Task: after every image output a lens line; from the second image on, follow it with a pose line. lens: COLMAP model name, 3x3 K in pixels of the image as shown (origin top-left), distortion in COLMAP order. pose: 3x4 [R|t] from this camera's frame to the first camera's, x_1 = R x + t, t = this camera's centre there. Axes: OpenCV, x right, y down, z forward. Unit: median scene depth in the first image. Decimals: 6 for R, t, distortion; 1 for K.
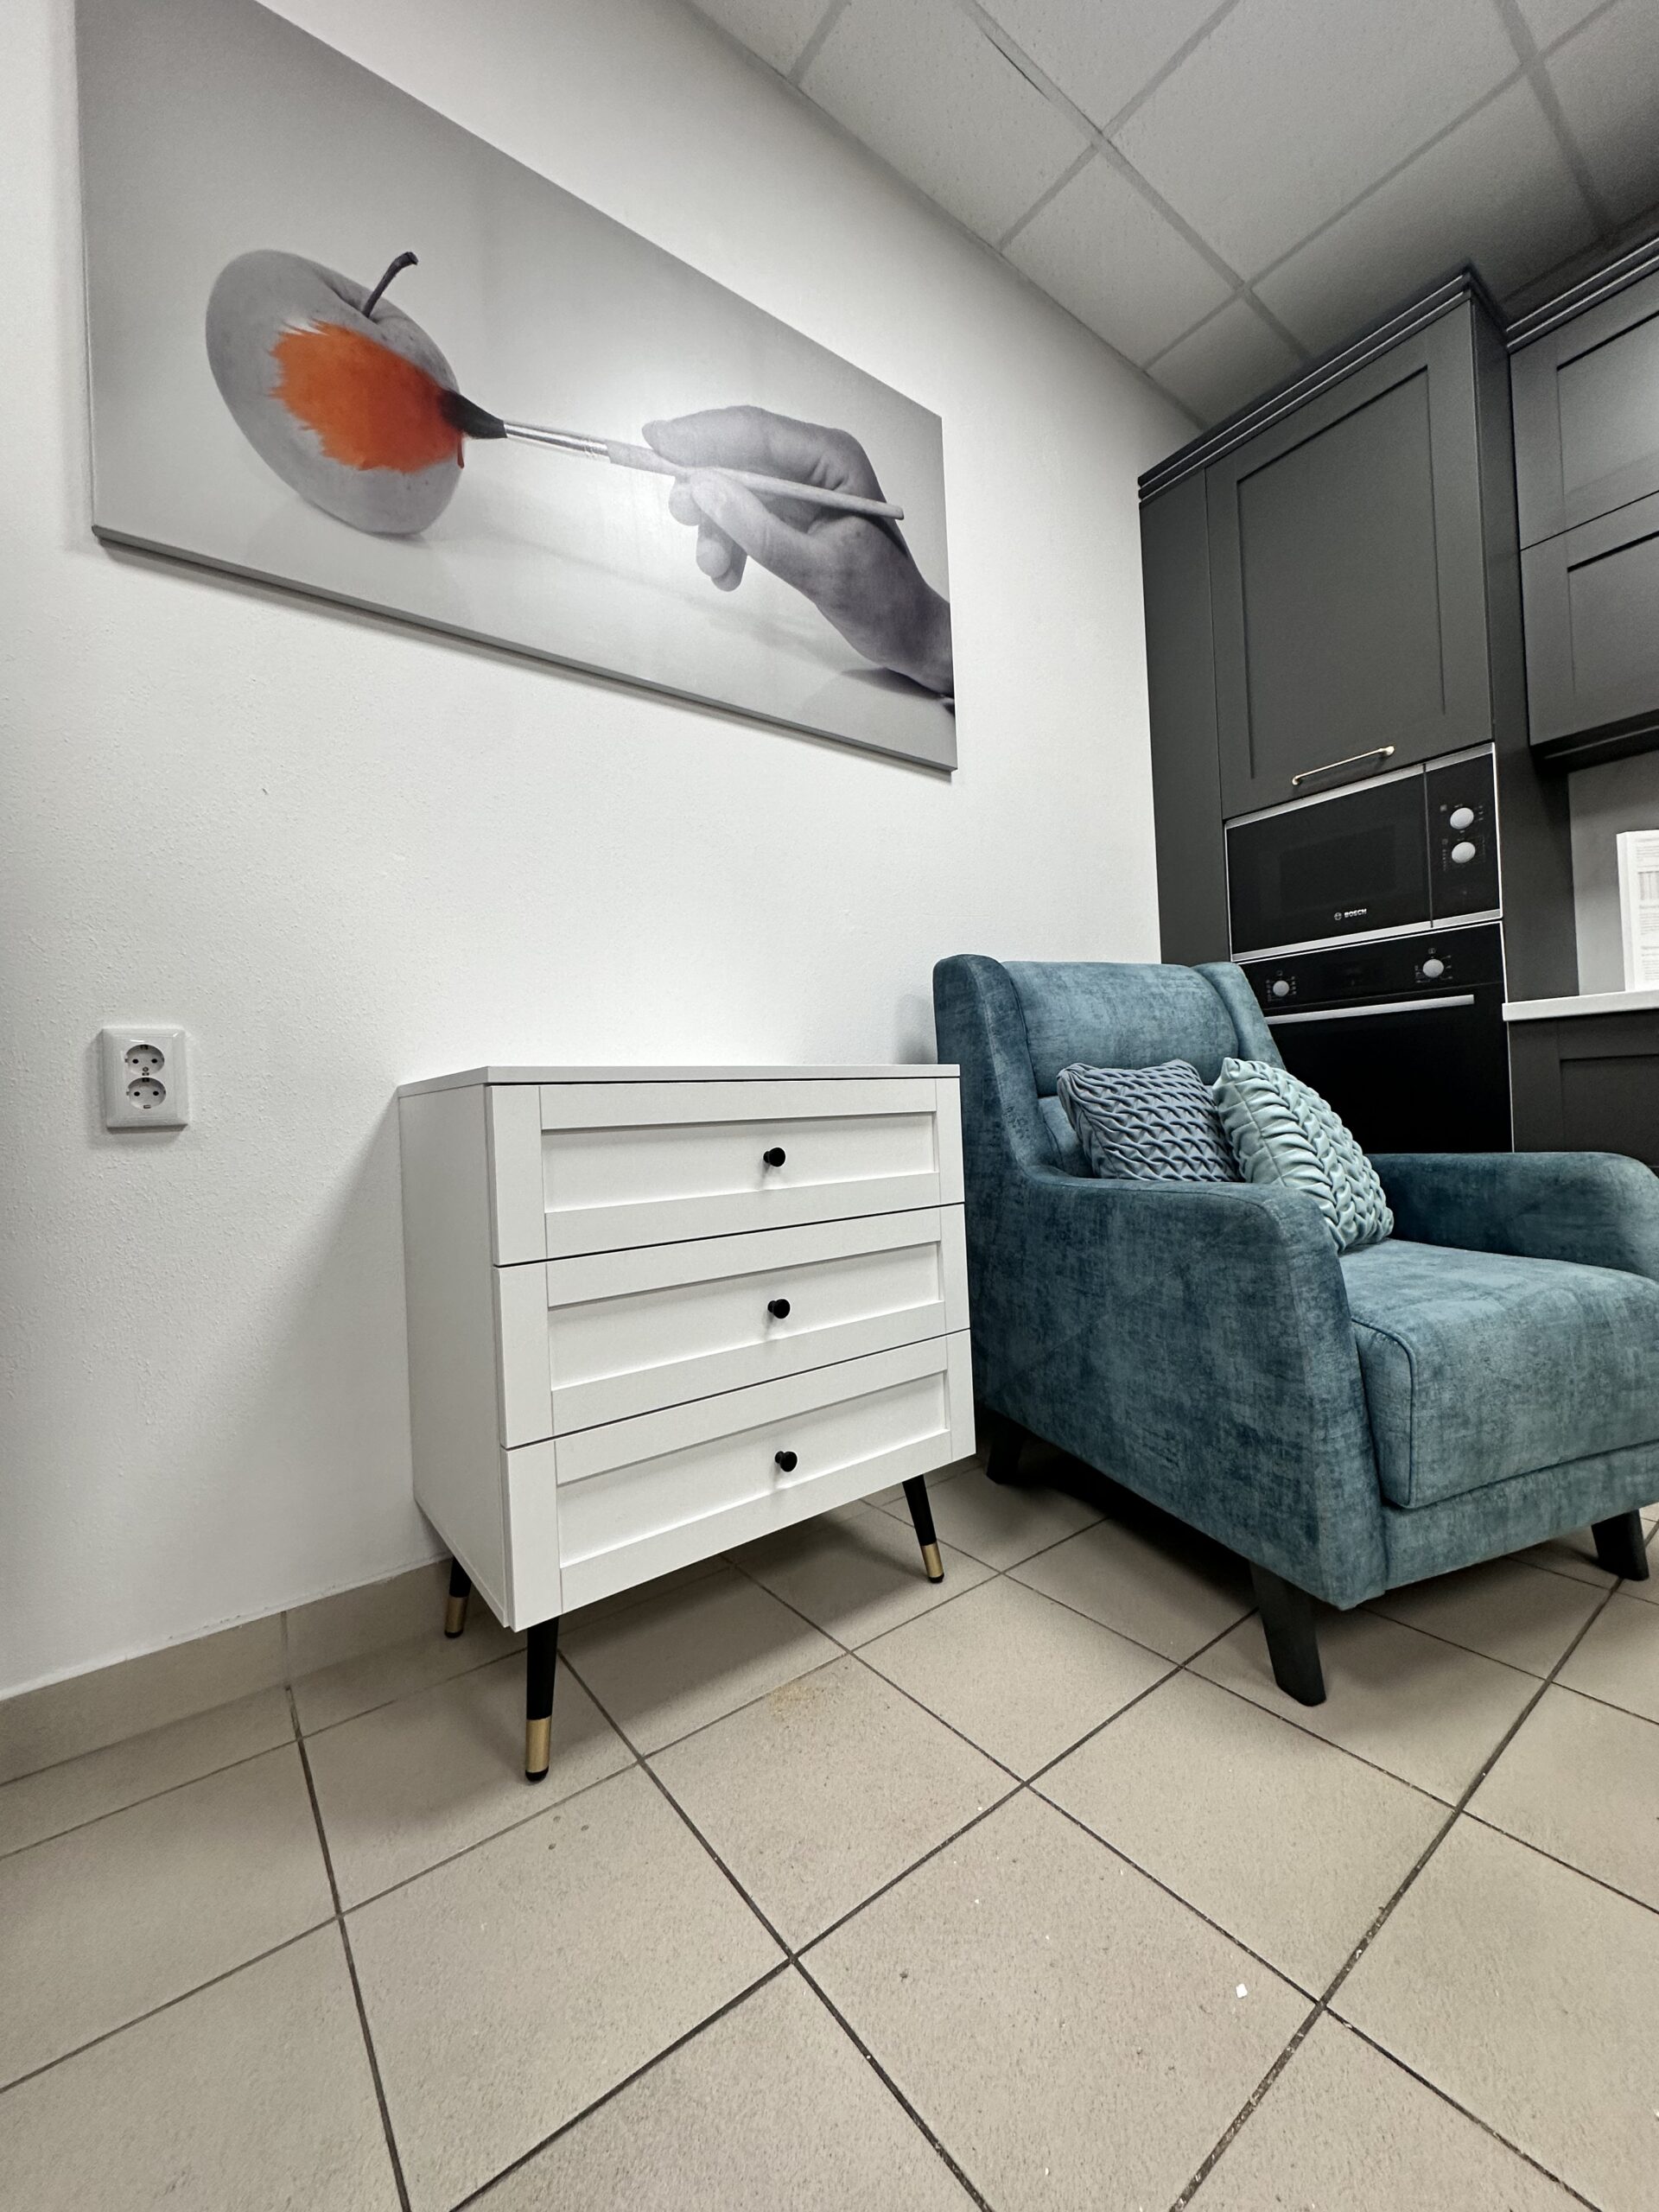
lens RADIAL K [[879.8, 0, 828.6], [0, 879.8, 1106.1], [0, 0, 1]] dist [-0.009996, 0.001671]
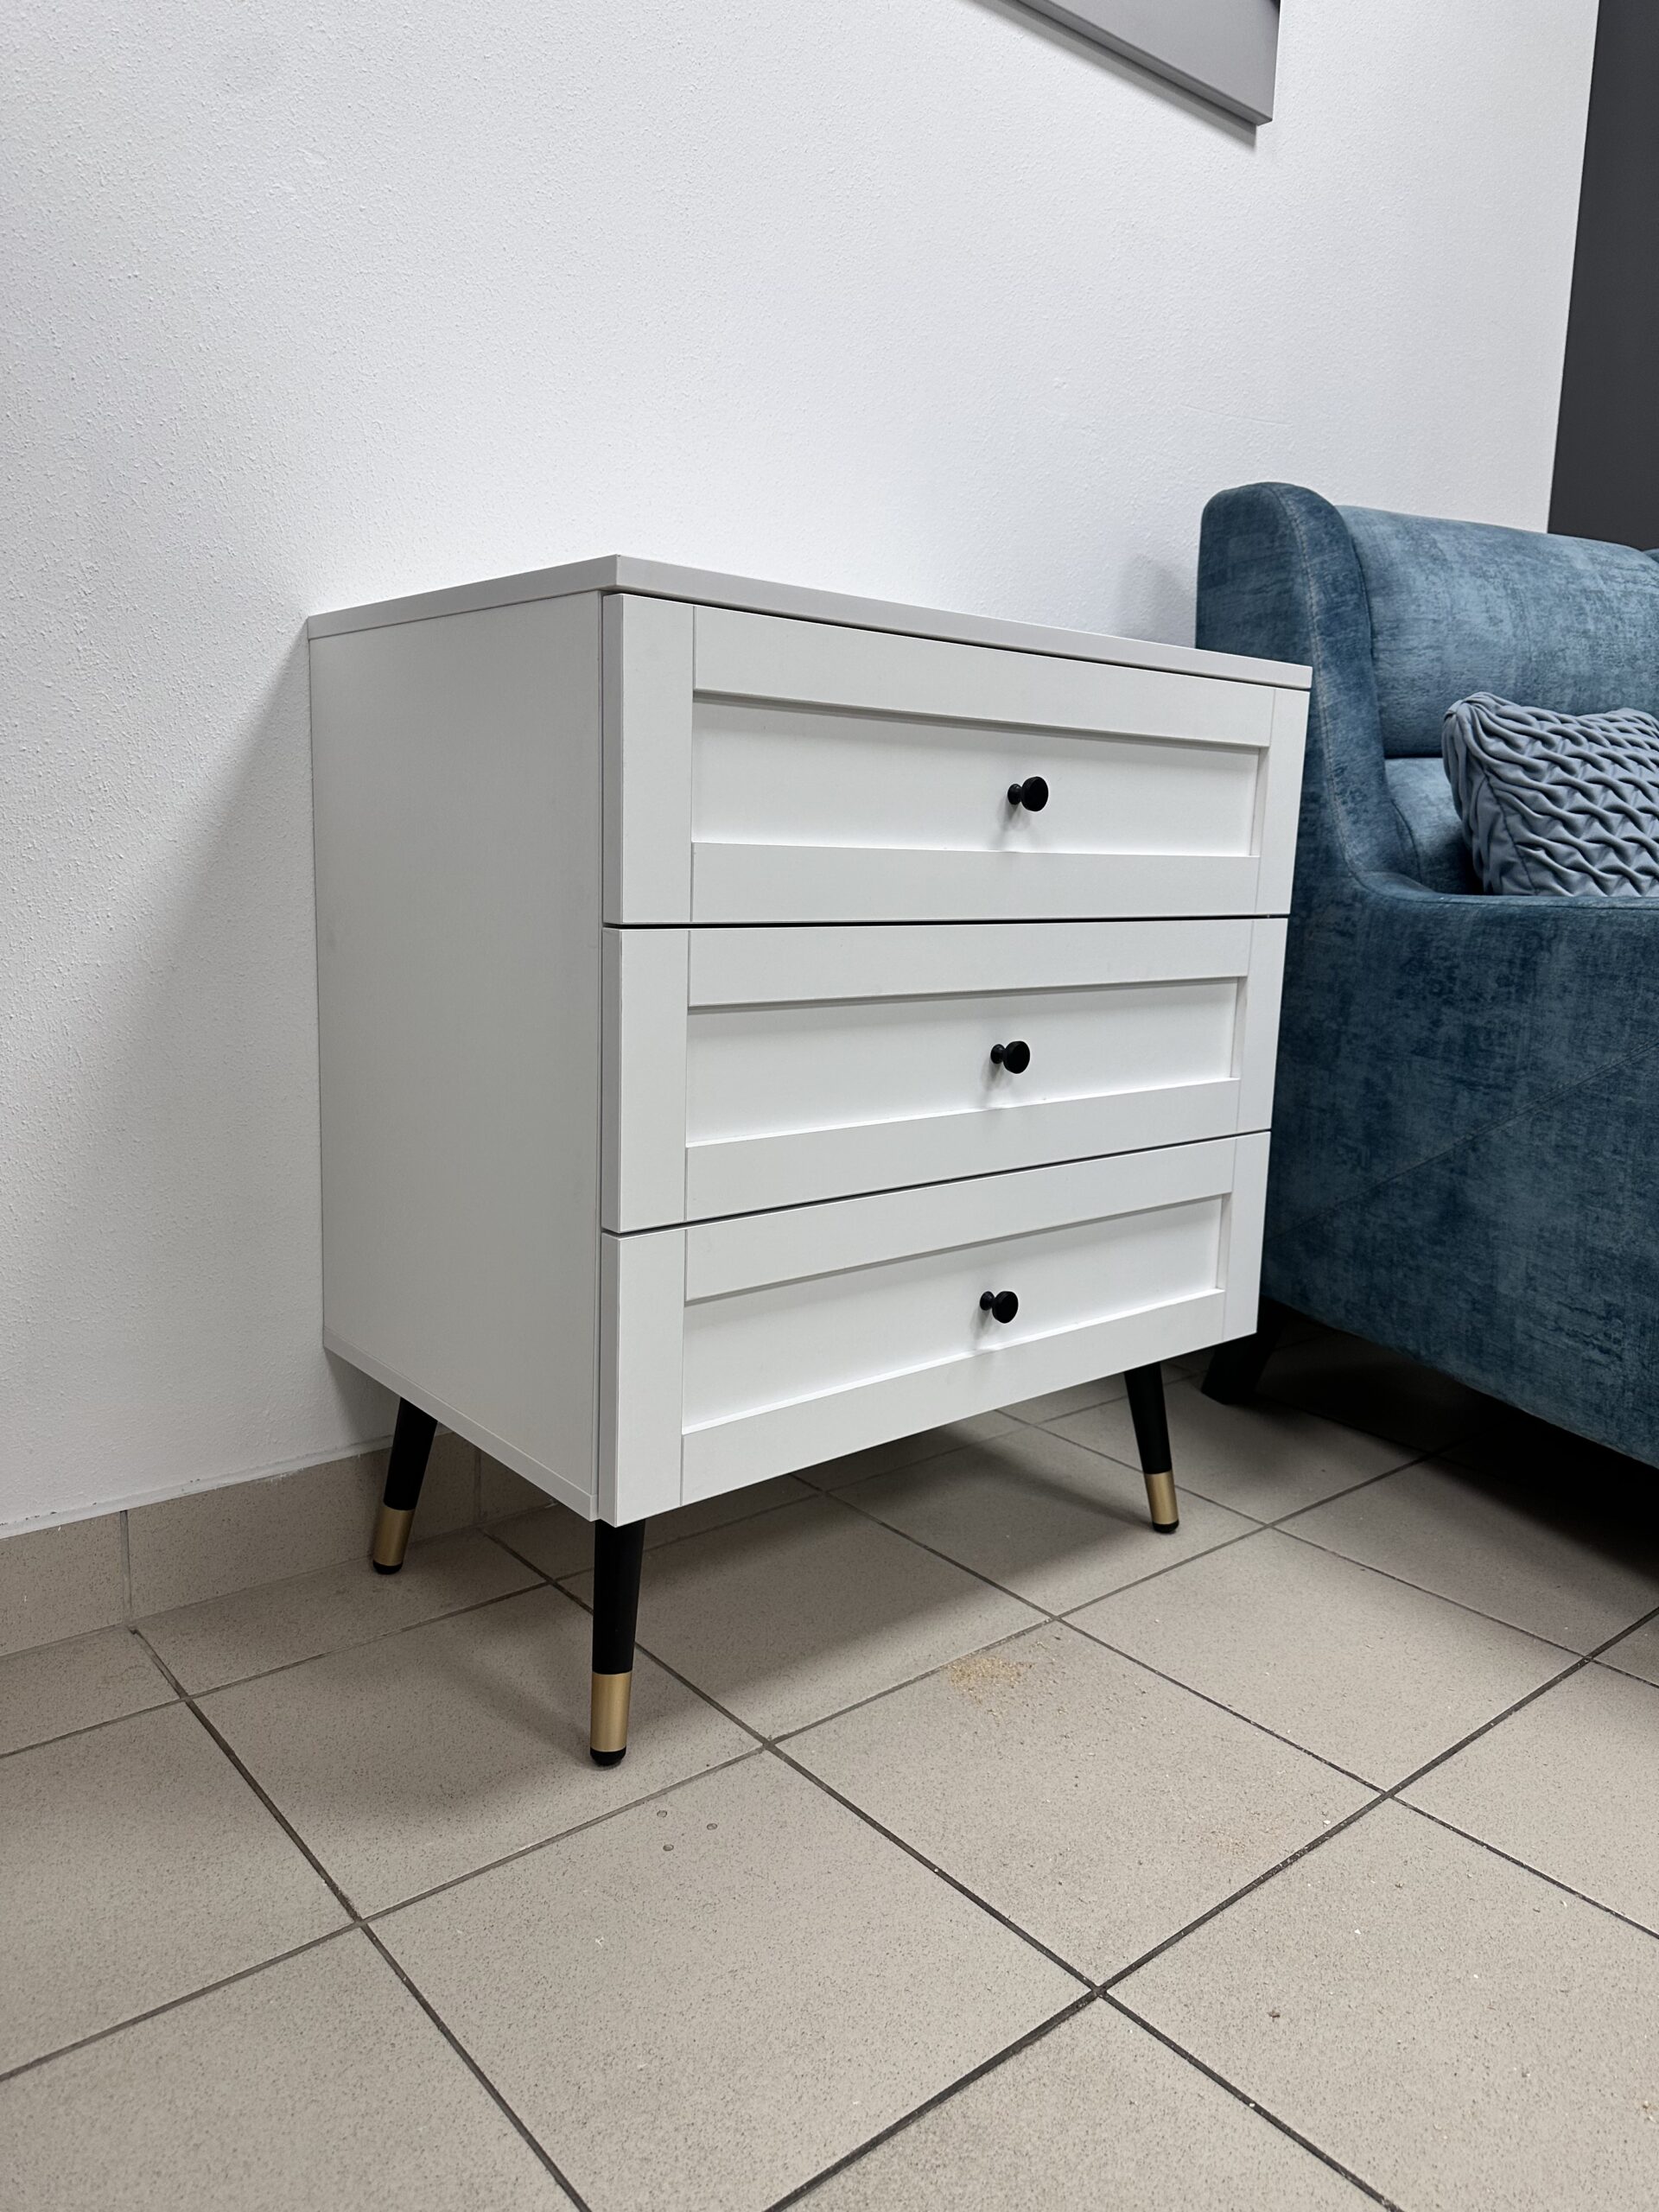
lens RADIAL K [[1576.7, 0, 826.6], [0, 1576.7, 1094.1], [0, 0, 1]] dist [0.021014, -0.027372]
pose [[0.995811, 0.066725, 0.062518, -0.233409], [-0.076317, 0.983112, 0.166334, 0.086573], [-0.050364, -0.170409, 0.984086, -0.027023]]
